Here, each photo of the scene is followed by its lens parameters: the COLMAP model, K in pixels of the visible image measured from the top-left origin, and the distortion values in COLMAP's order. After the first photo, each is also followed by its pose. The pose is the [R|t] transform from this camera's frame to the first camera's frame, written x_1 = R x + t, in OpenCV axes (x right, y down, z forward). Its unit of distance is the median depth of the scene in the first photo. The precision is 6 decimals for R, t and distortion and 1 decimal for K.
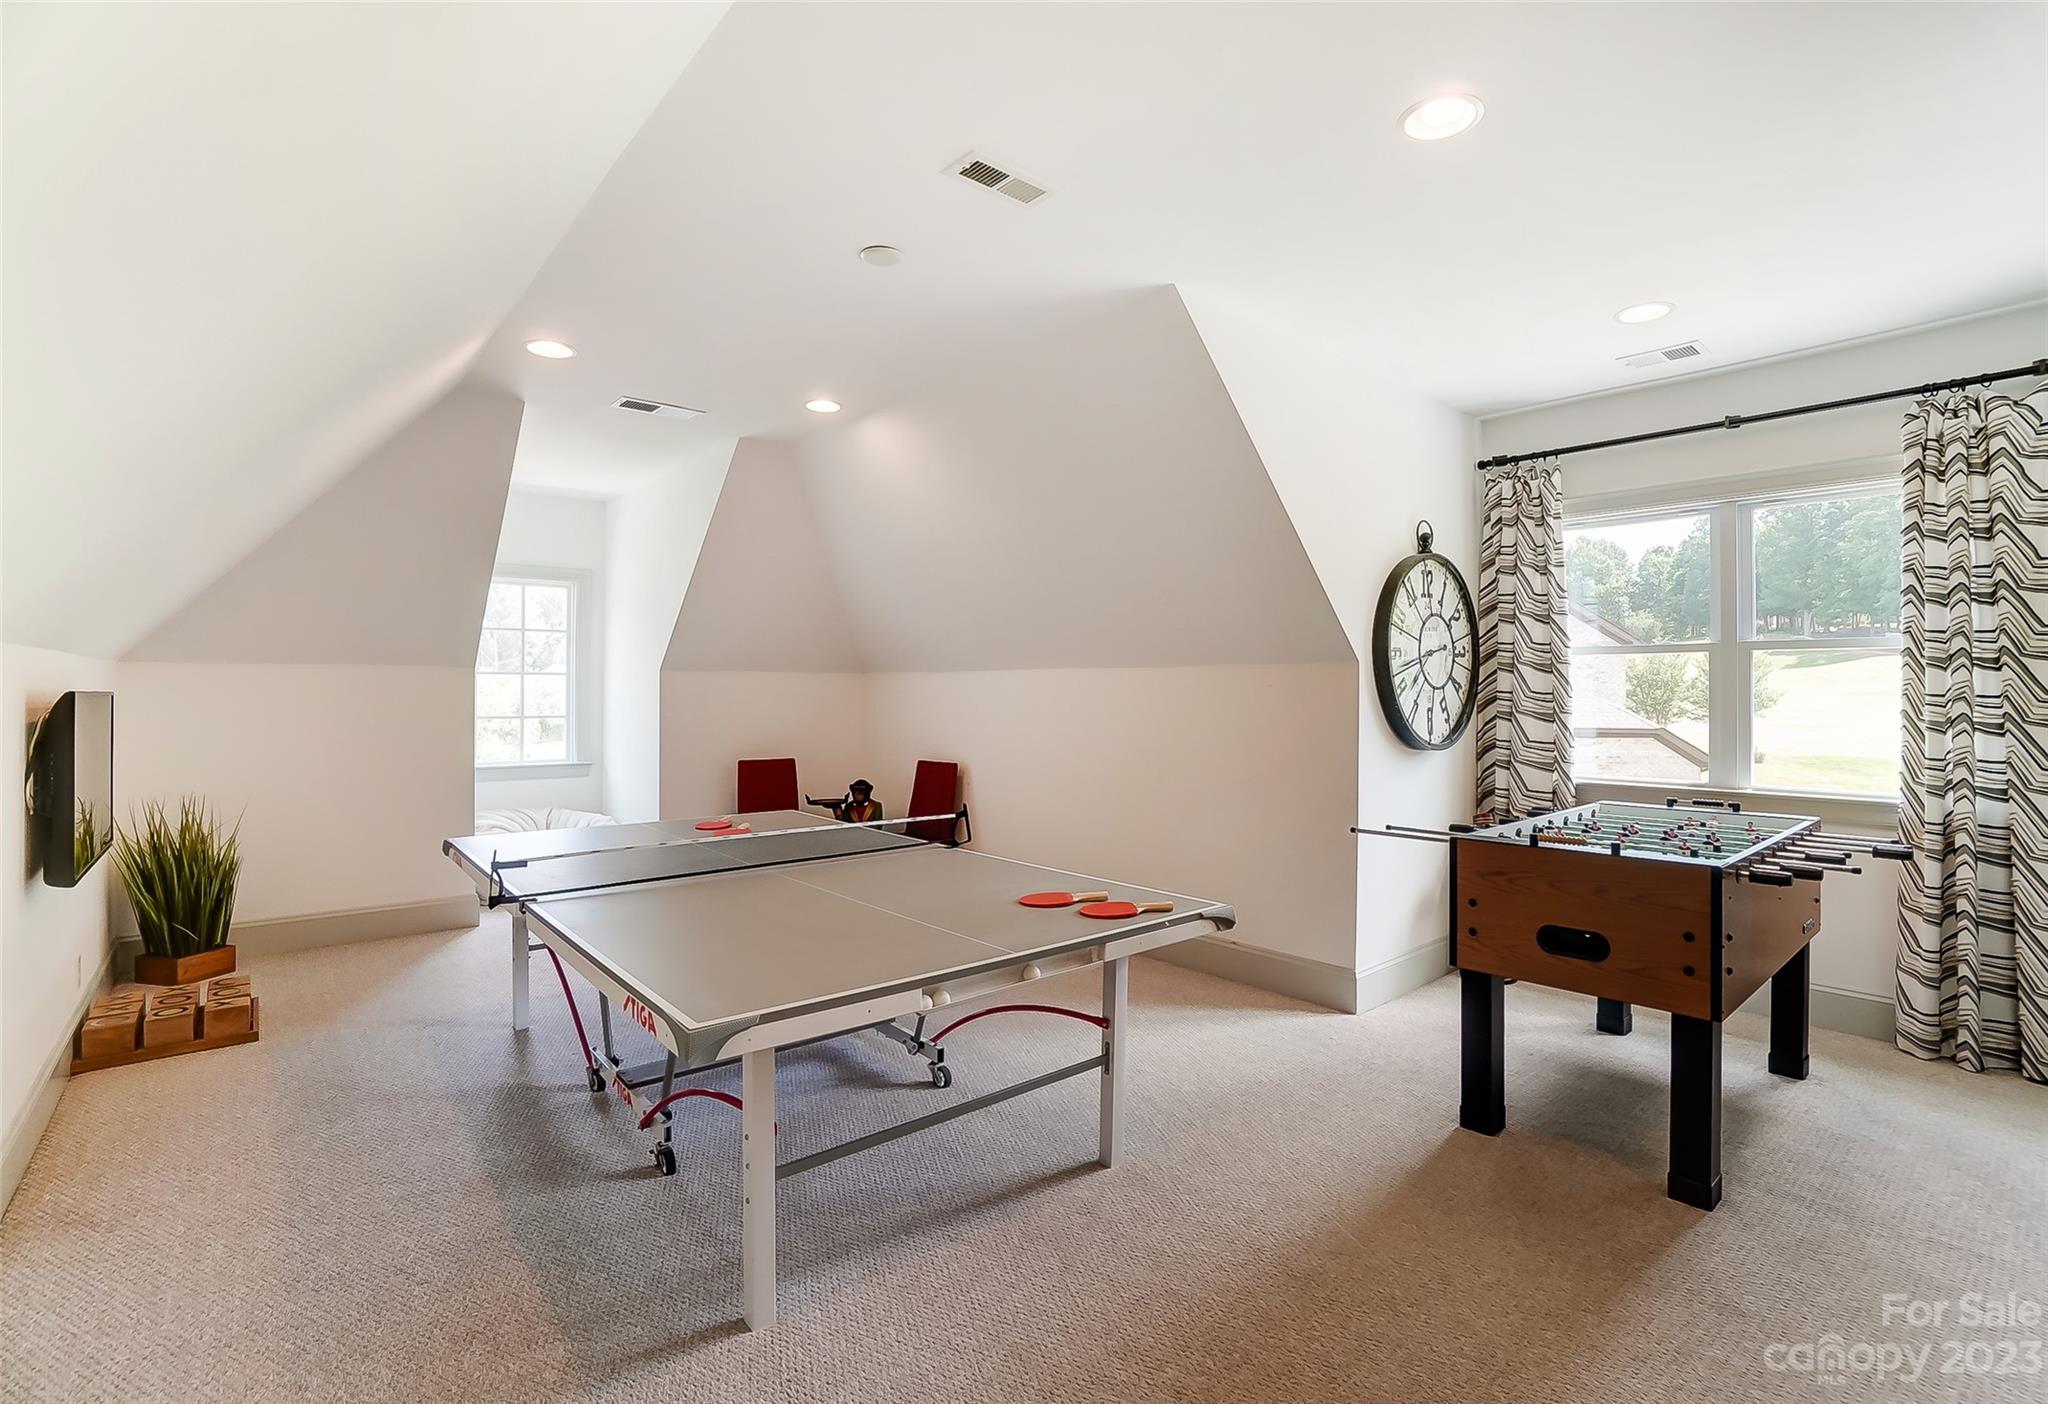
lens RADIAL K [[944.9, 0, 1024.5], [0, 944.9, 698.7], [0, 0, 1]] dist [-0.021894, -0.000210]
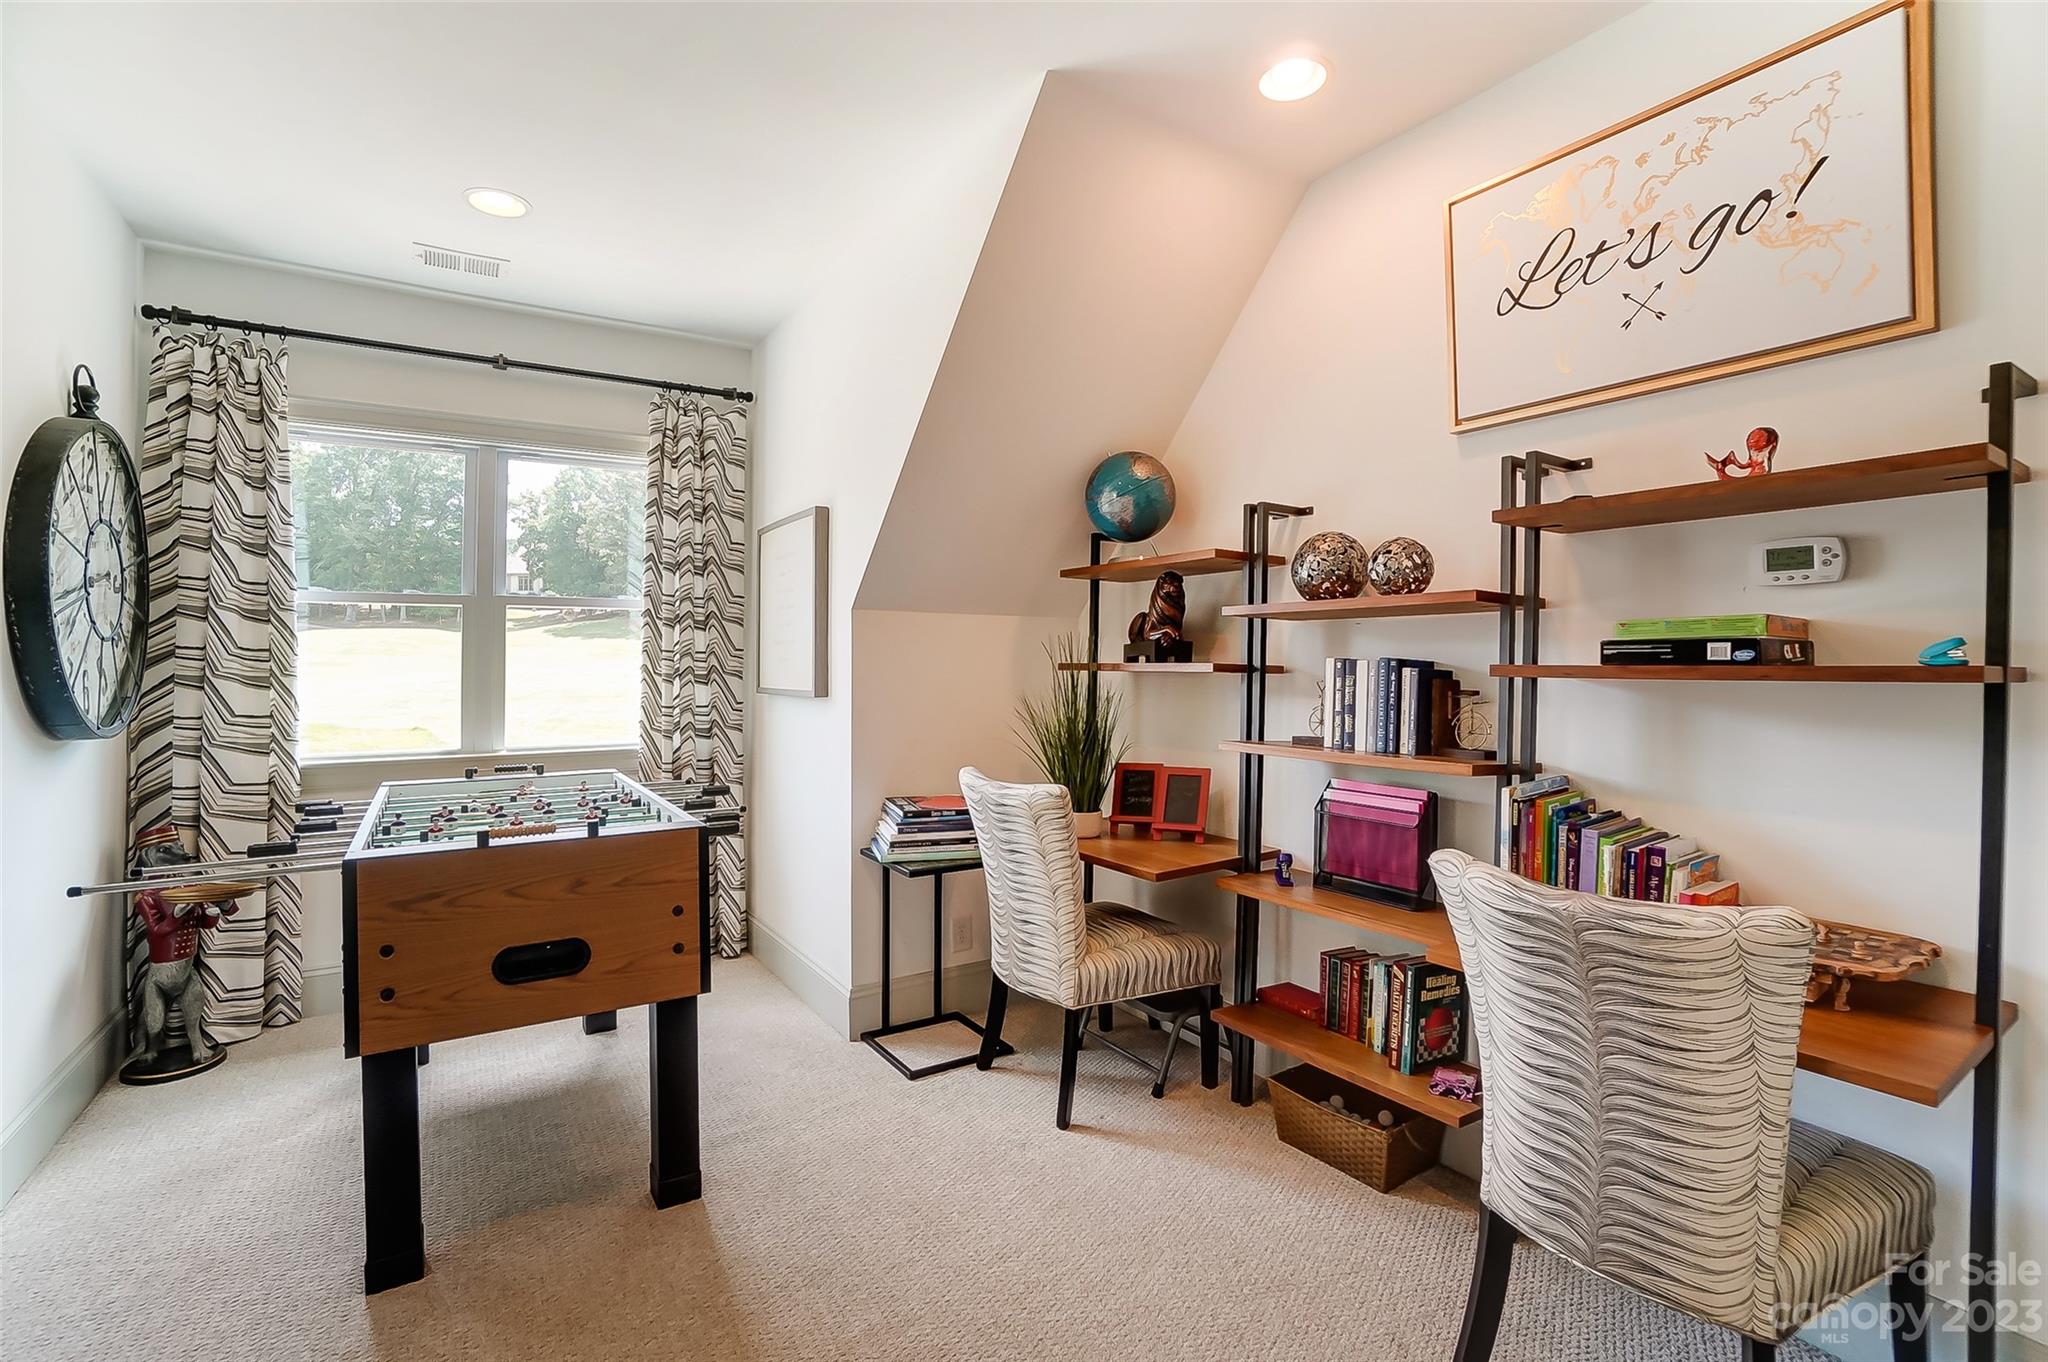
lens RADIAL K [[924.0, 0, 1023.5], [0, 924.0, 660.7], [0, 0, 1]] dist [-0.015798, 0.001721]
pose [[0.161088, -0.001770, 0.986938, -0.064425], [0.011343, 0.999936, -0.000058, 0.010308], [-0.986875, 0.011204, 0.161098, 0.301391]]
